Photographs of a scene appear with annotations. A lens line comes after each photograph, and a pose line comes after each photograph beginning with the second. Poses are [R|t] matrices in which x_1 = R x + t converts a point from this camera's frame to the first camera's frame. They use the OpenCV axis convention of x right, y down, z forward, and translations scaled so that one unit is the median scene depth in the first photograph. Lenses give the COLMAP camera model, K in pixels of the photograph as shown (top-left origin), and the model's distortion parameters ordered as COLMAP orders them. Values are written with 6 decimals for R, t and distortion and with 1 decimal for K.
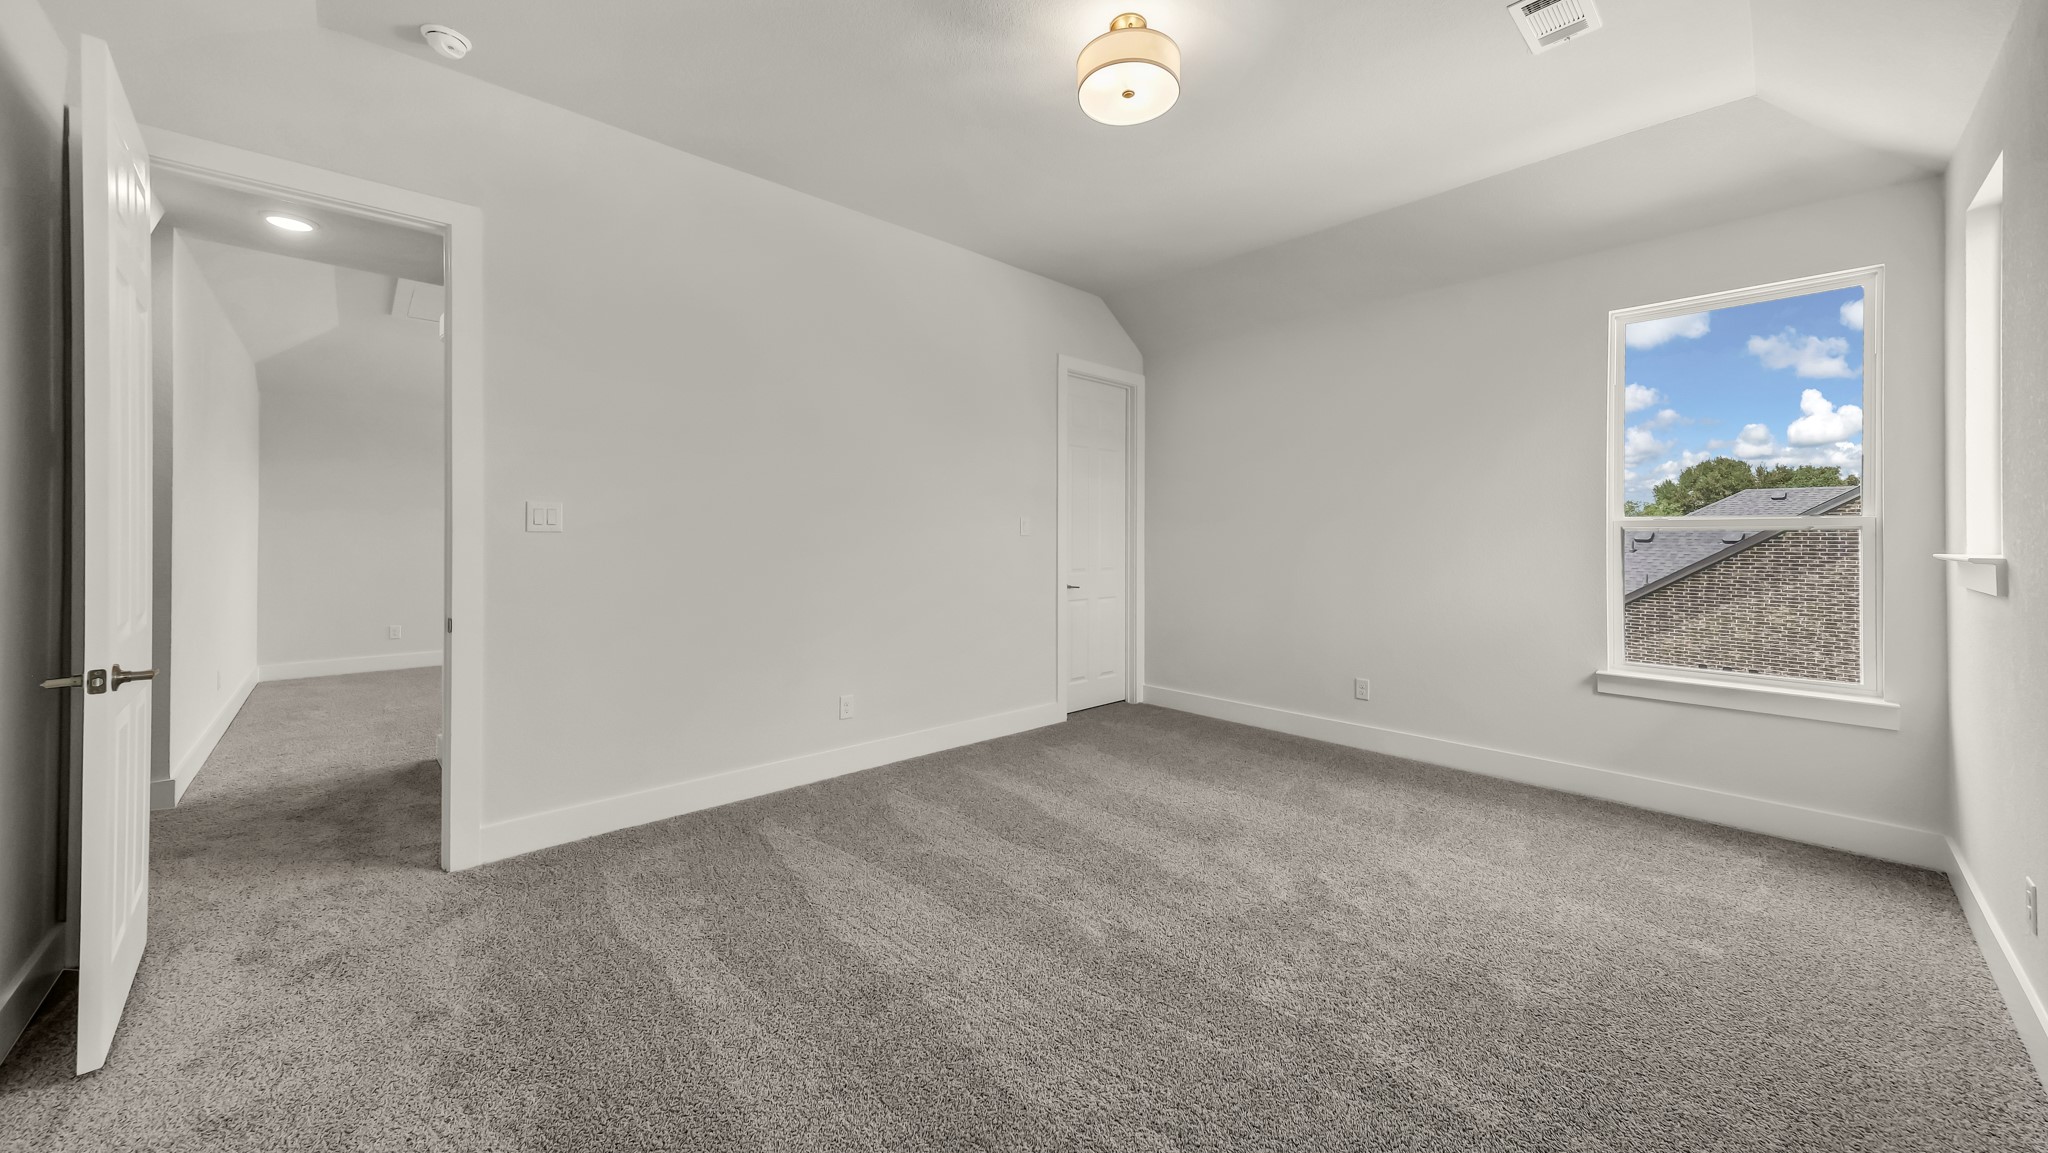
lens RADIAL K [[712.5, 0, 1024.1], [0, 712.5, 538.3], [0, 0, 1]] dist [-0.000038, 0.000009]
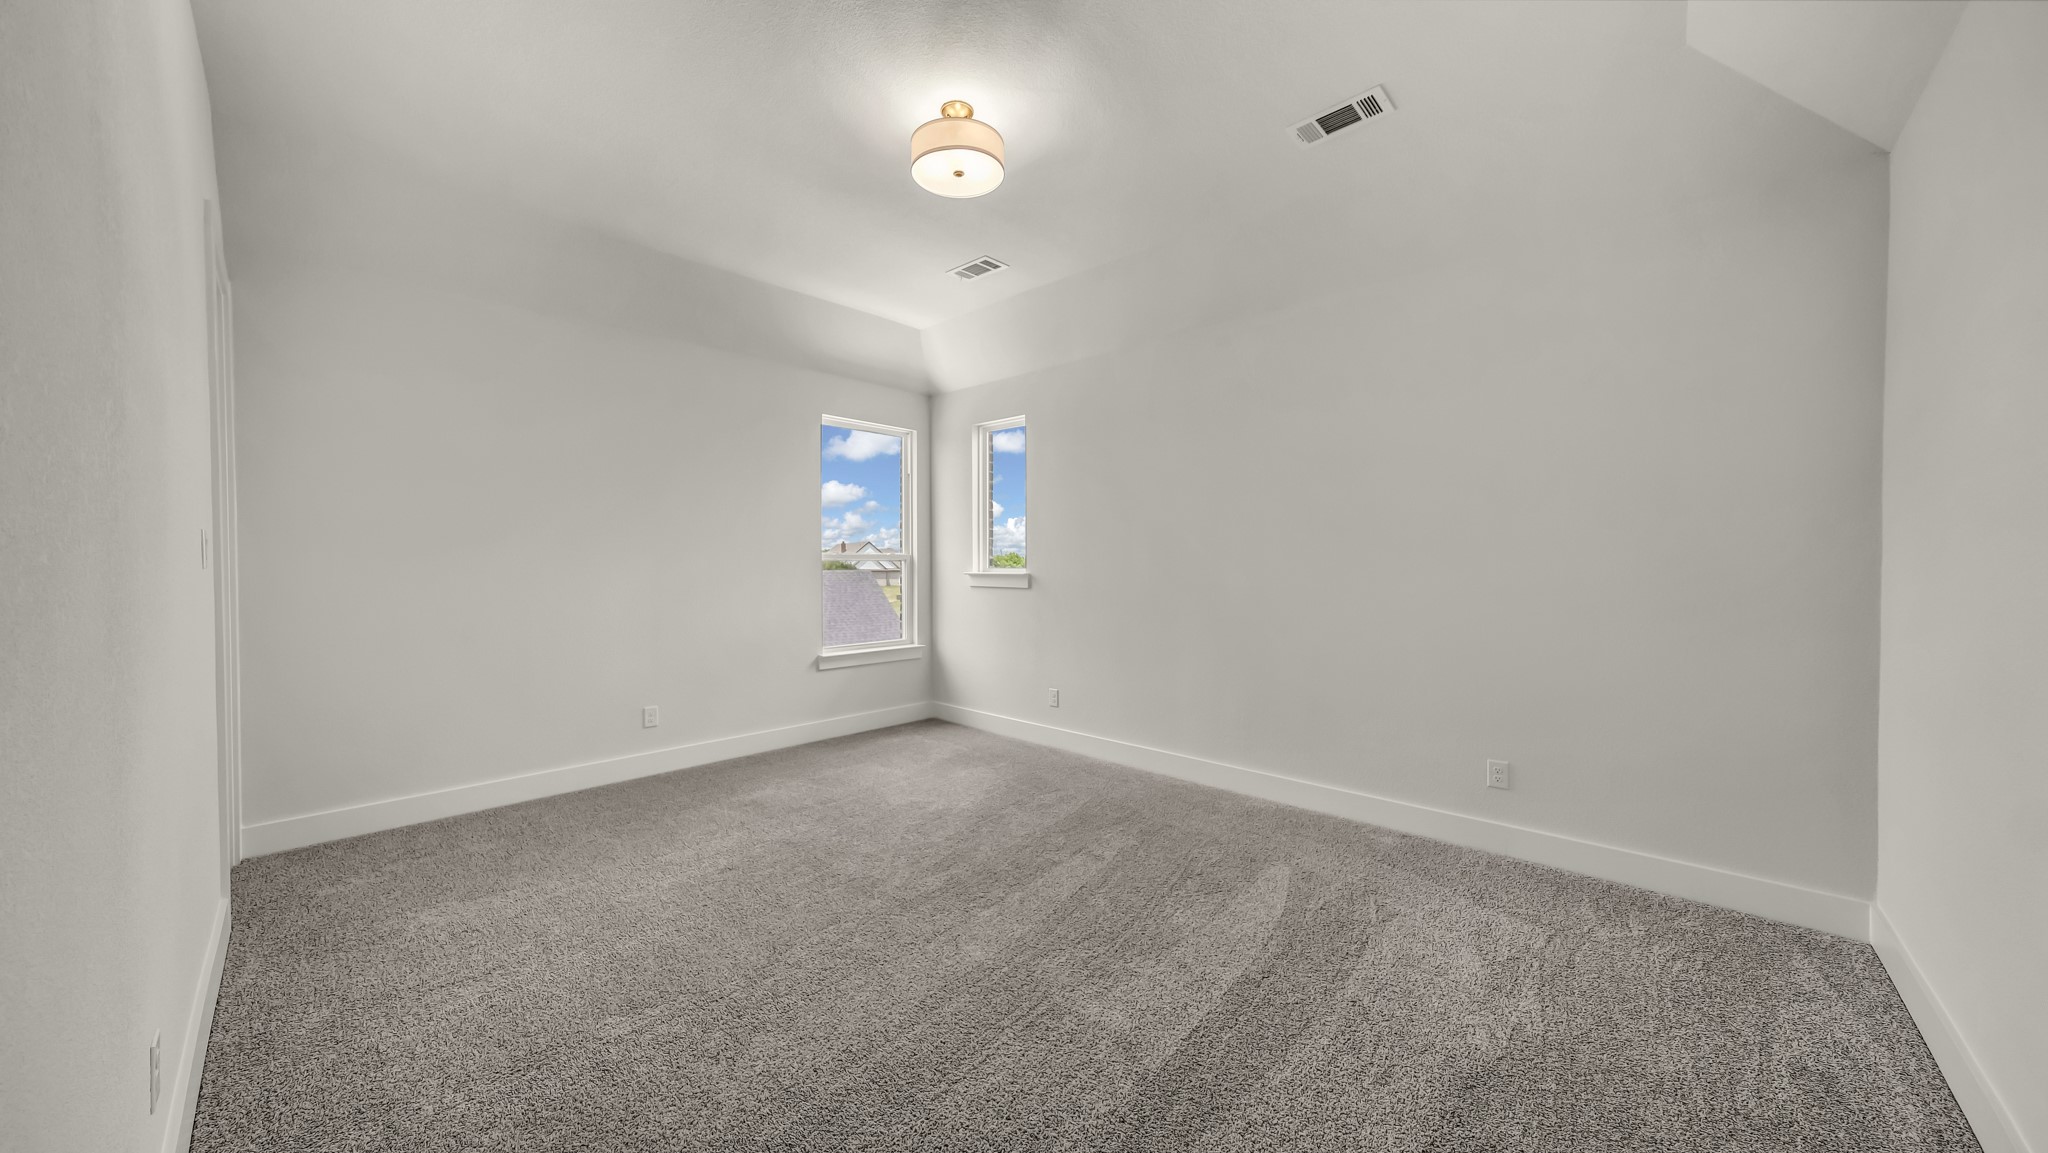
lens RADIAL K [[701.8, 0, 1026.2], [0, 701.8, 578.5], [0, 0, 1]] dist [-0.000286, 0.000061]
pose [[-0.064078, -0.025333, 0.997623, -0.828347], [-0.000233, 0.999678, 0.025370, -0.013976], [-0.997945, 0.001393, -0.064063, 0.811522]]
